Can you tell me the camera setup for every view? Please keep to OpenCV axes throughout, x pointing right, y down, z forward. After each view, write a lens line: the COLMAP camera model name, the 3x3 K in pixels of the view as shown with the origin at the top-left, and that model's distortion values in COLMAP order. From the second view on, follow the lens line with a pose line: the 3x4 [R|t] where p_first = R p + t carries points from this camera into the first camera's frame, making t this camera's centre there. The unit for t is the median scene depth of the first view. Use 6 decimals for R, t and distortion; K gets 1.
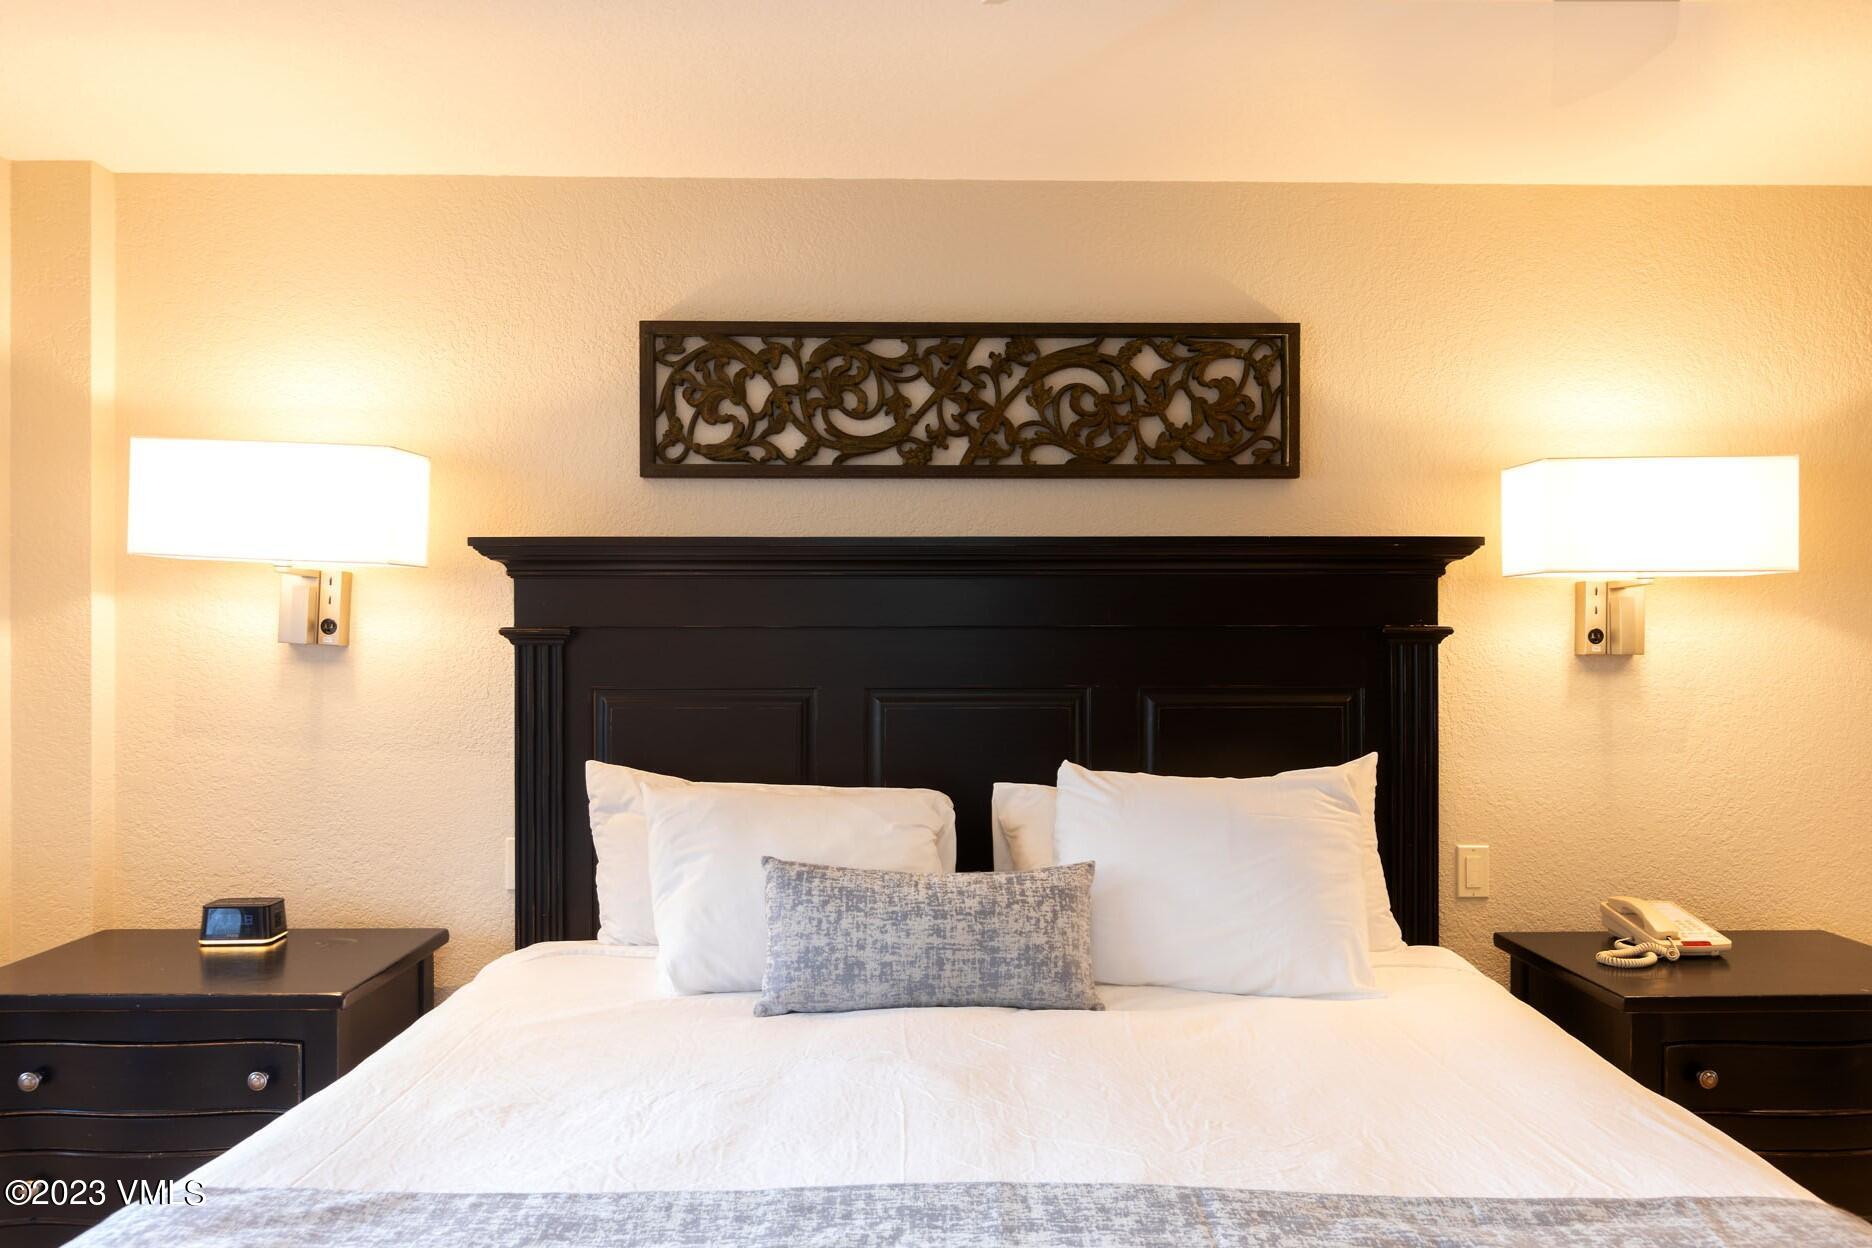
lens RADIAL K [[1331.2, 0, 937.3], [0, 1331.2, 641.6], [0, 0, 1]] dist [0.001851, -0.001170]
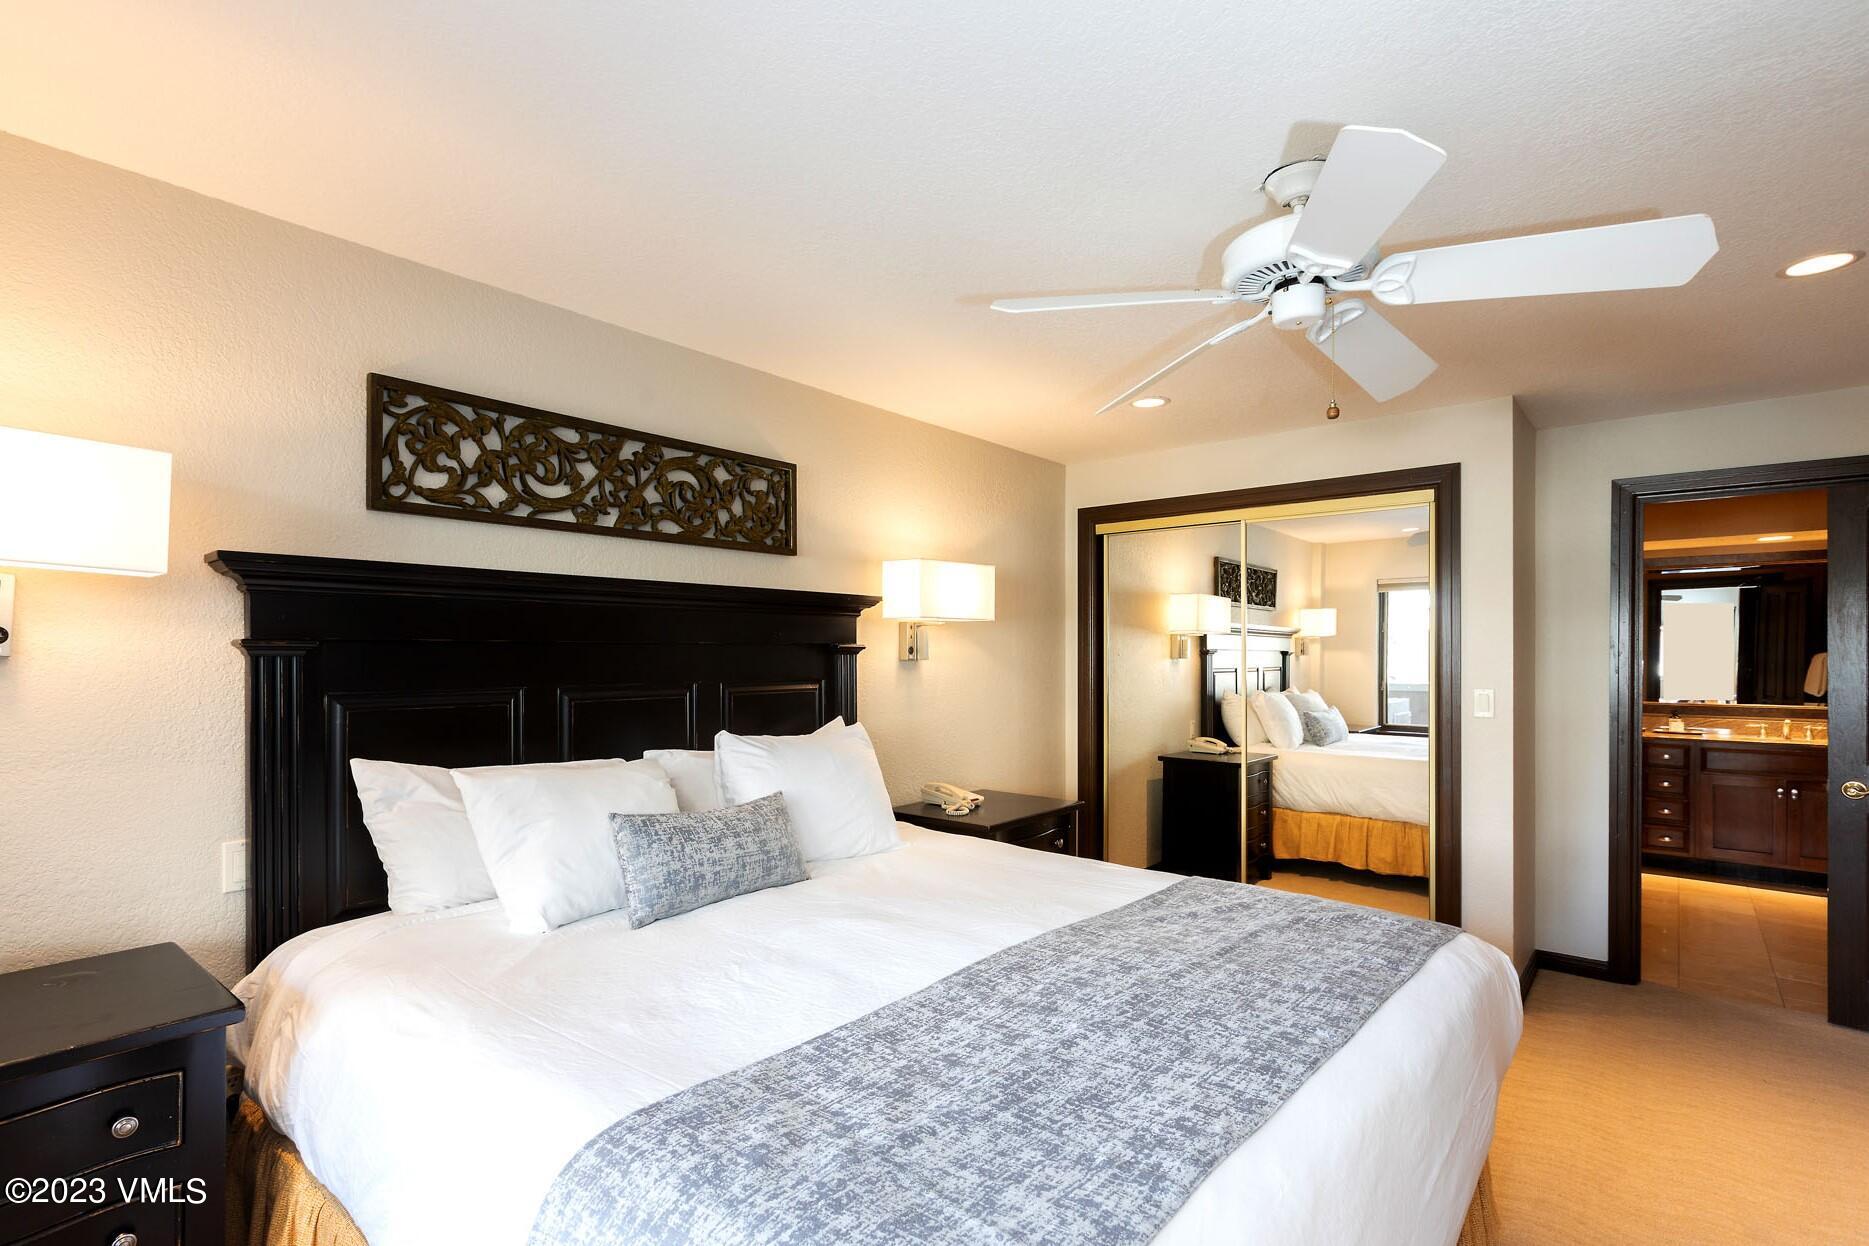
lens RADIAL K [[890.4, 0, 933.8], [0, 890.4, 652.2], [0, 0, 1]] dist [0.002440, 0.000397]
pose [[0.657102, 0.001051, 0.753801, -0.474138], [-0.006053, 0.999974, 0.003882, -0.006492], [-0.753777, -0.007113, 0.657092, 0.127326]]
